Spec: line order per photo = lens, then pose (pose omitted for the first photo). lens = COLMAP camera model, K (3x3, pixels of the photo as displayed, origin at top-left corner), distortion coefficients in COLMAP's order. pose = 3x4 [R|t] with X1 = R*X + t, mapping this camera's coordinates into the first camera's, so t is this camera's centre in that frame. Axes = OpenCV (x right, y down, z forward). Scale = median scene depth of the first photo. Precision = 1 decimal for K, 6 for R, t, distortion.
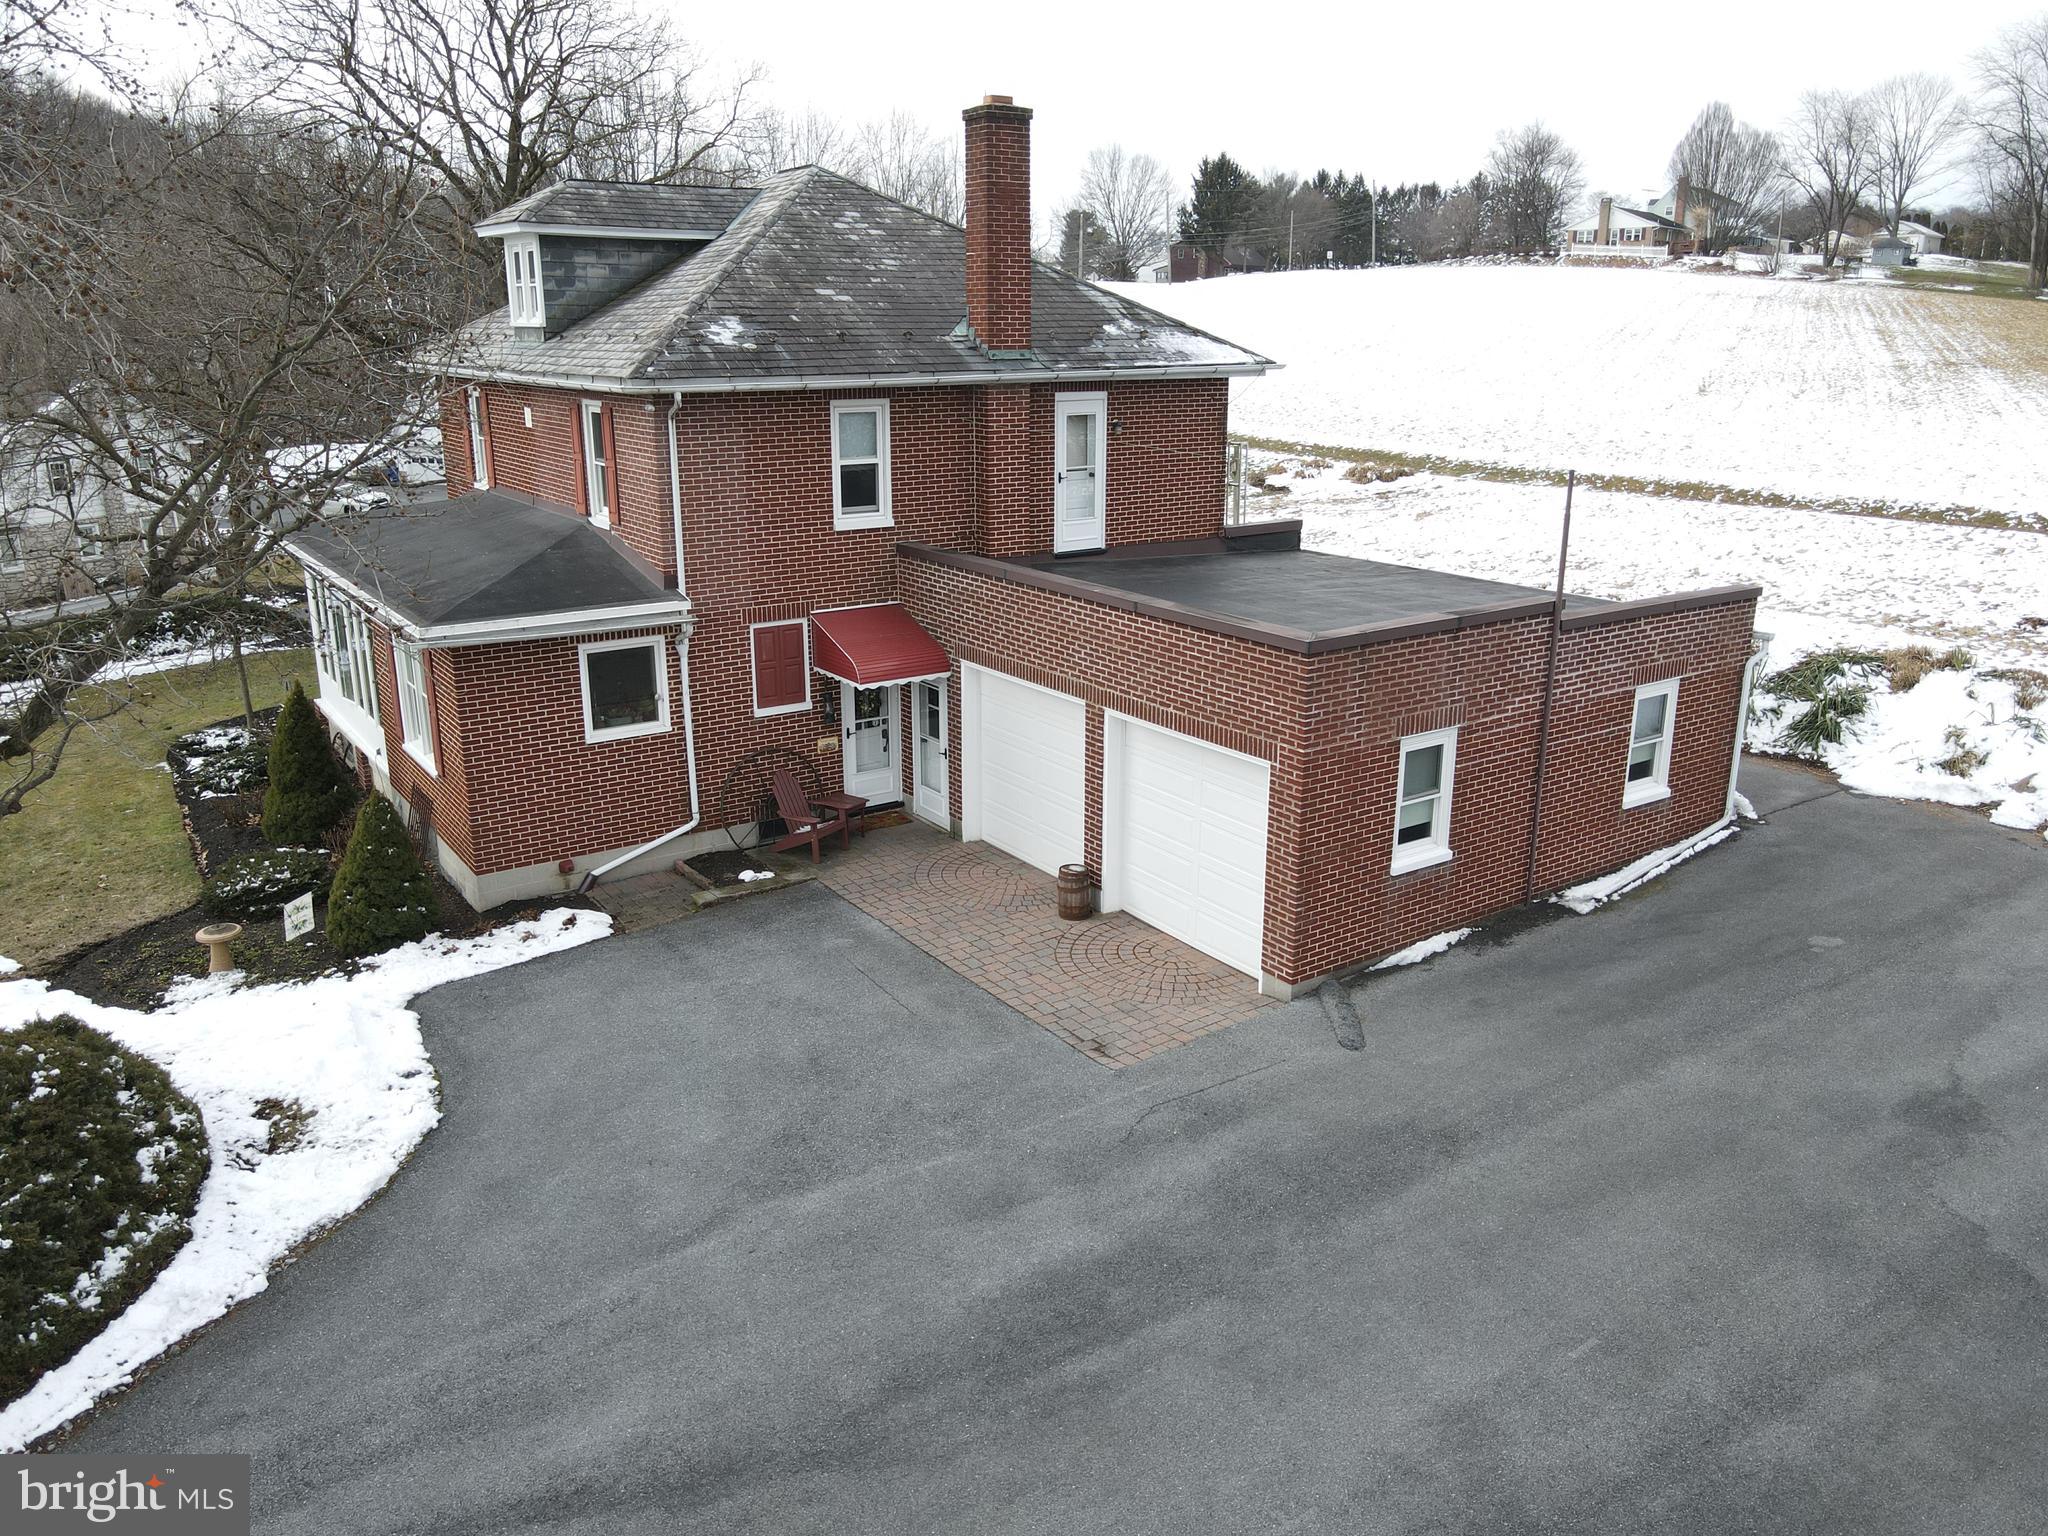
lens RADIAL K [[1506.2, 0, 1014.5], [0, 1506.2, 761.4], [0, 0, 1]] dist [-0.000232, 0.025671]
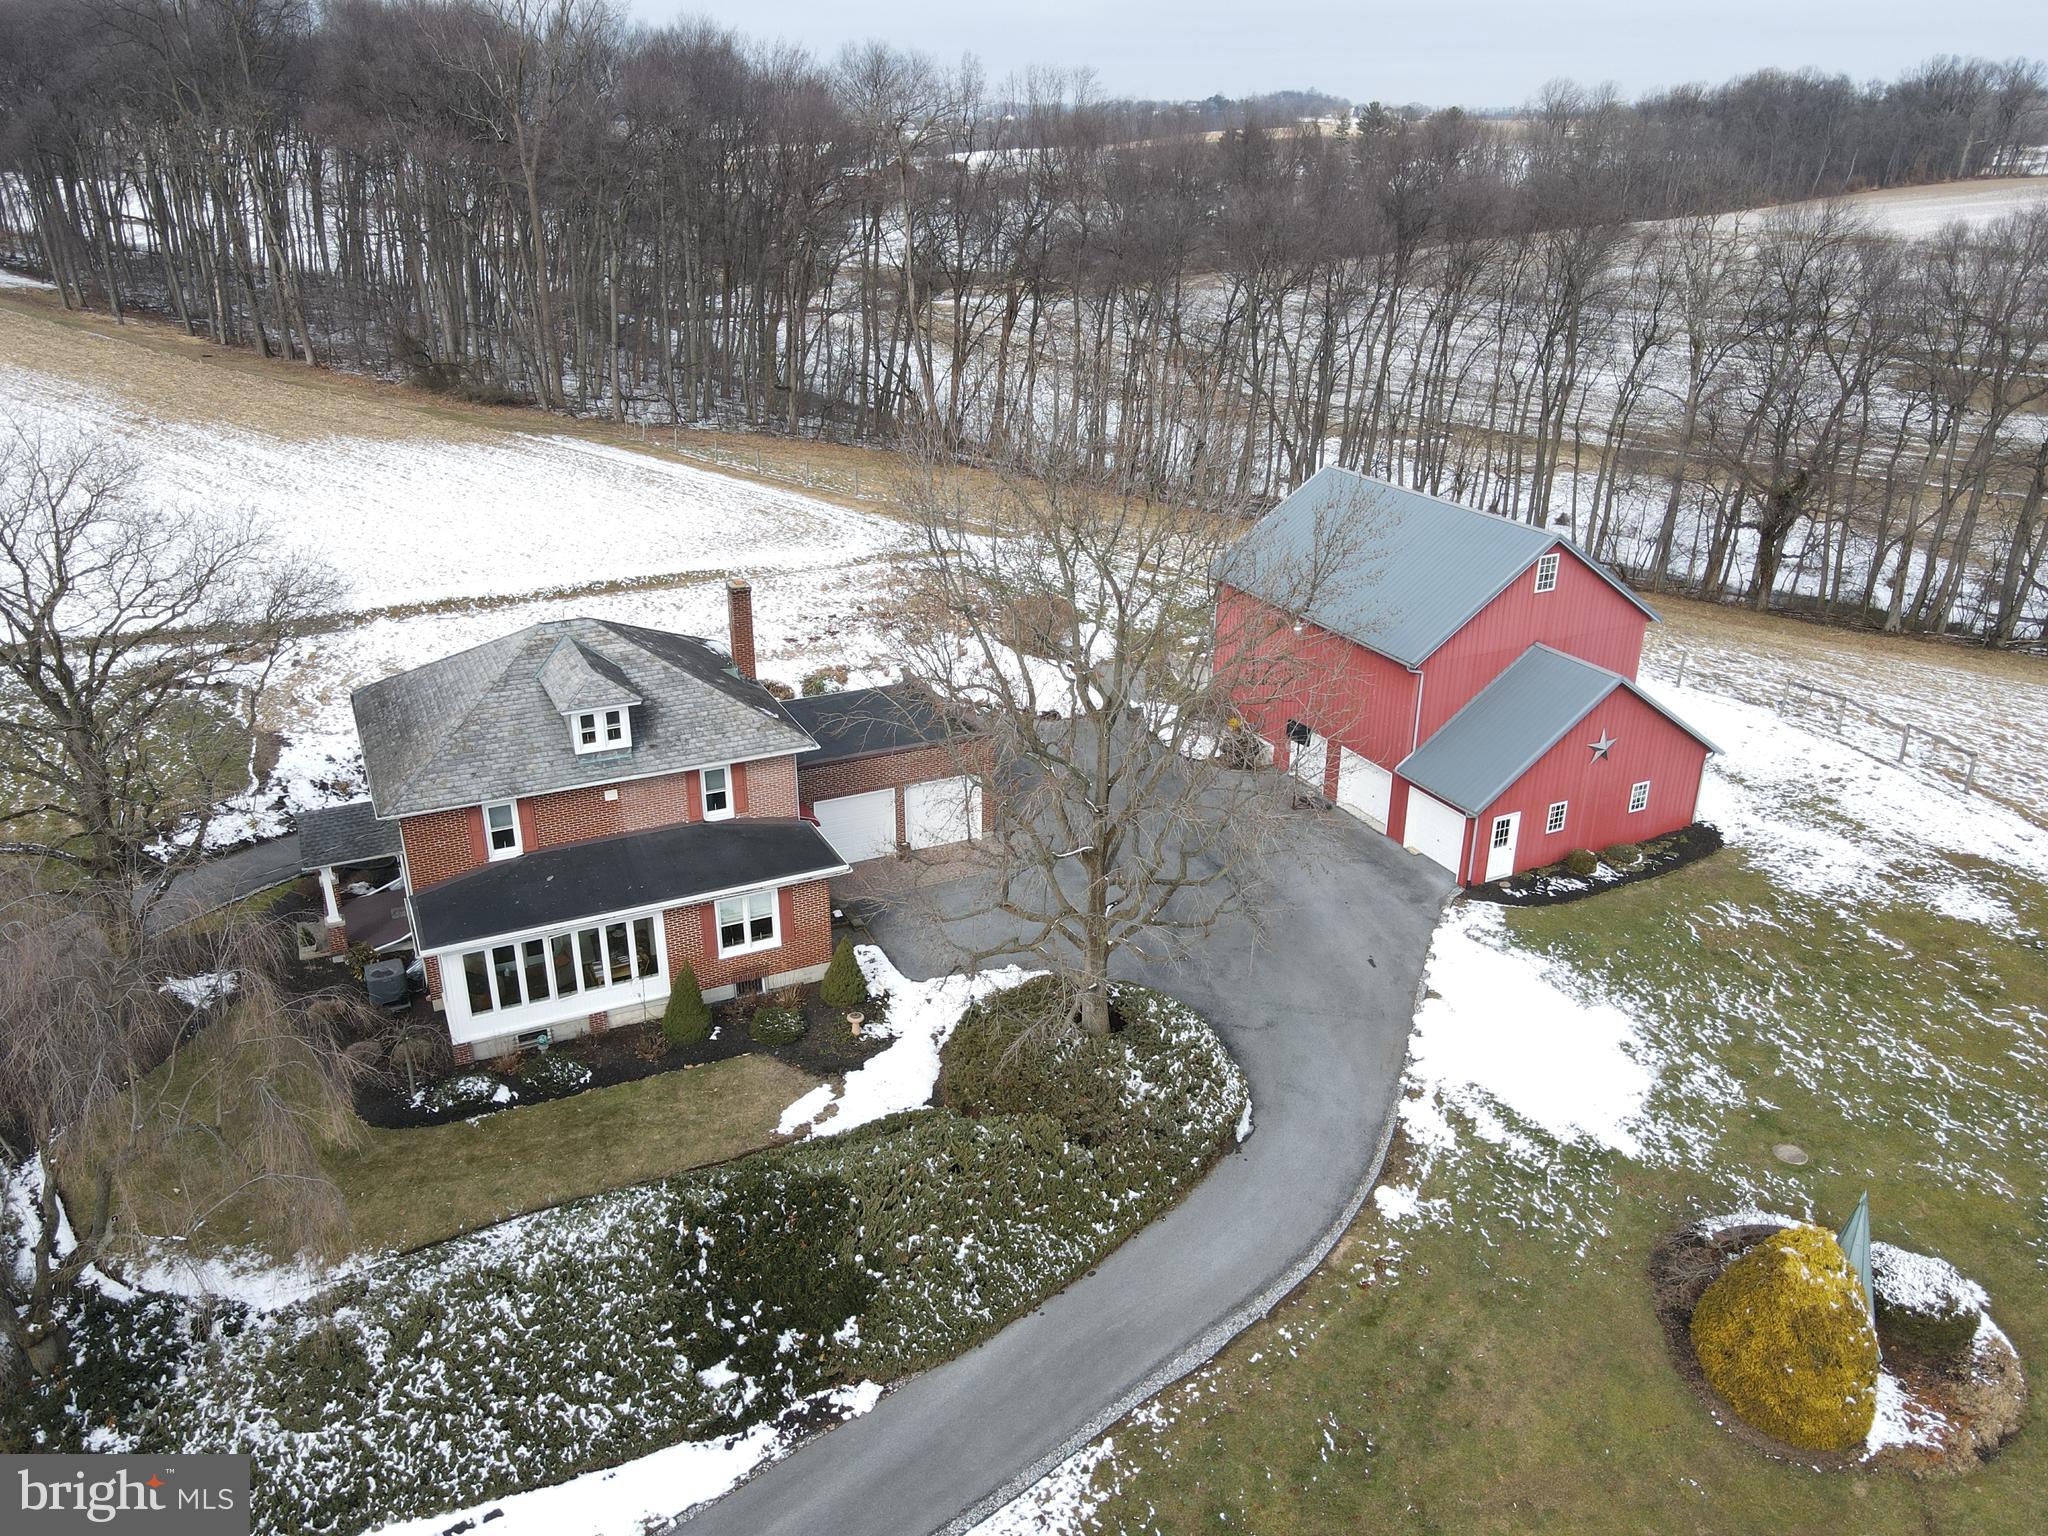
lens RADIAL K [[1506.2, 0, 1022.4], [0, 1506.2, 755.6], [0, 0, 1]] dist [-0.000232, 0.025671]
pose [[0.144465, -0.376215, 0.915201, -1.994857], [0.272156, 0.904338, 0.328790, -0.771506], [-0.951347, 0.201579, 0.233034, 0.087830]]
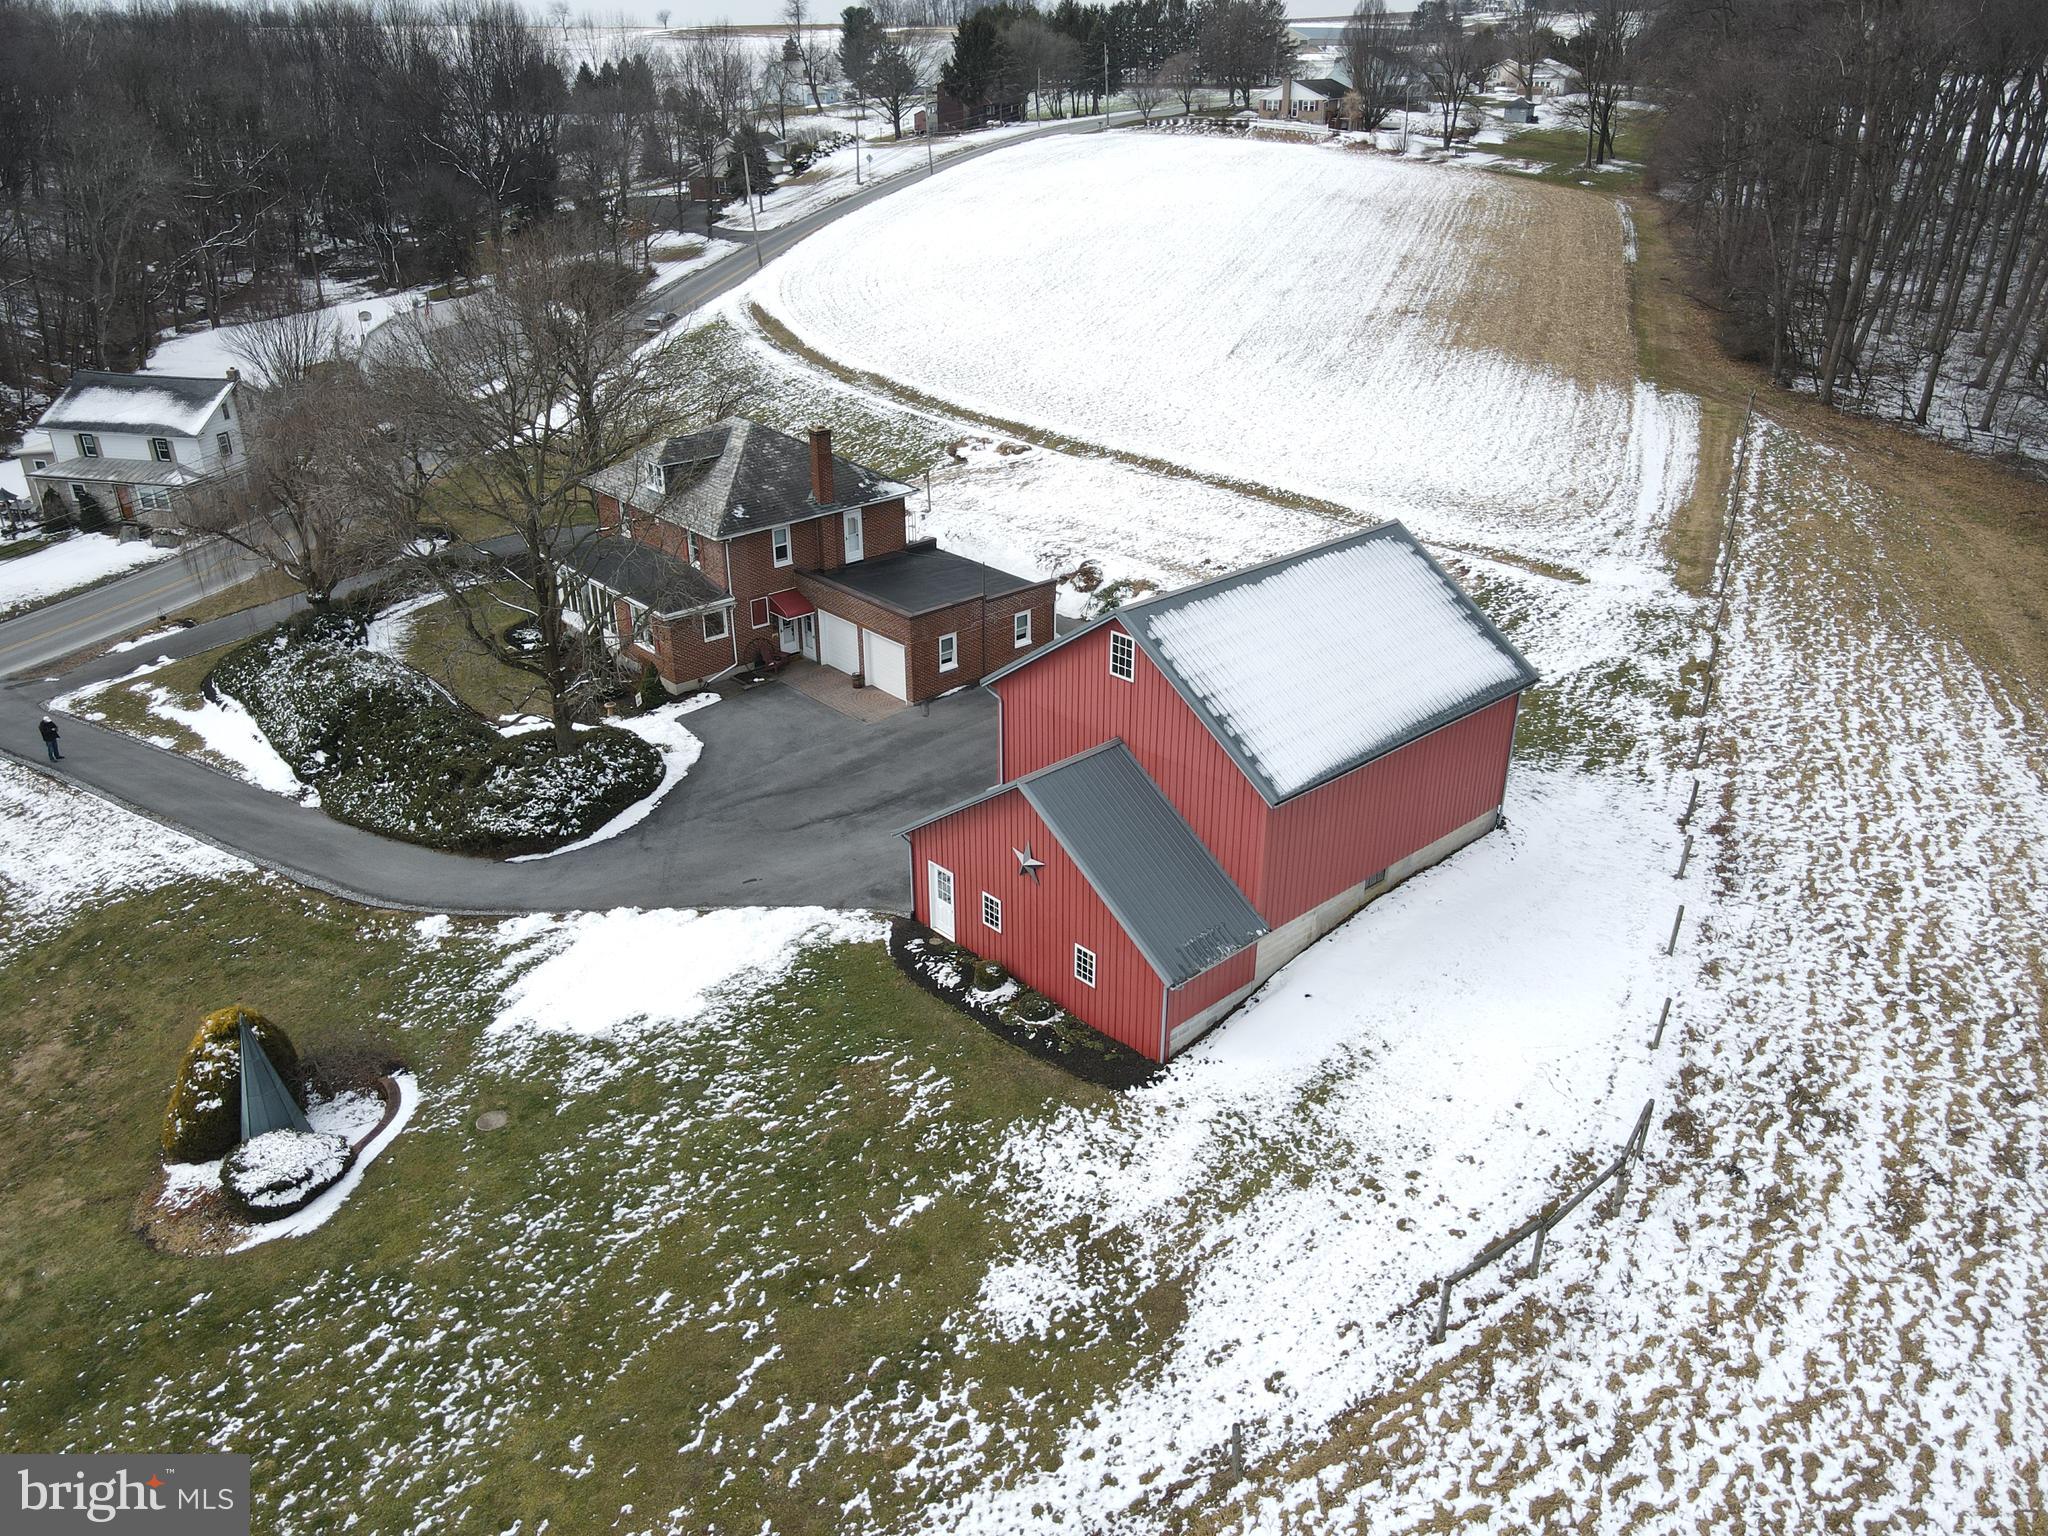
lens RADIAL K [[1506.2, 0, 1018.1], [0, 1506.2, 762.5], [0, 0, 1]] dist [-0.000232, 0.025671]
pose [[0.991098, -0.056903, 0.120358, -0.017008], [0.037152, 0.986353, 0.160397, -0.219668], [-0.127843, -0.154498, 0.979687, -2.014320]]
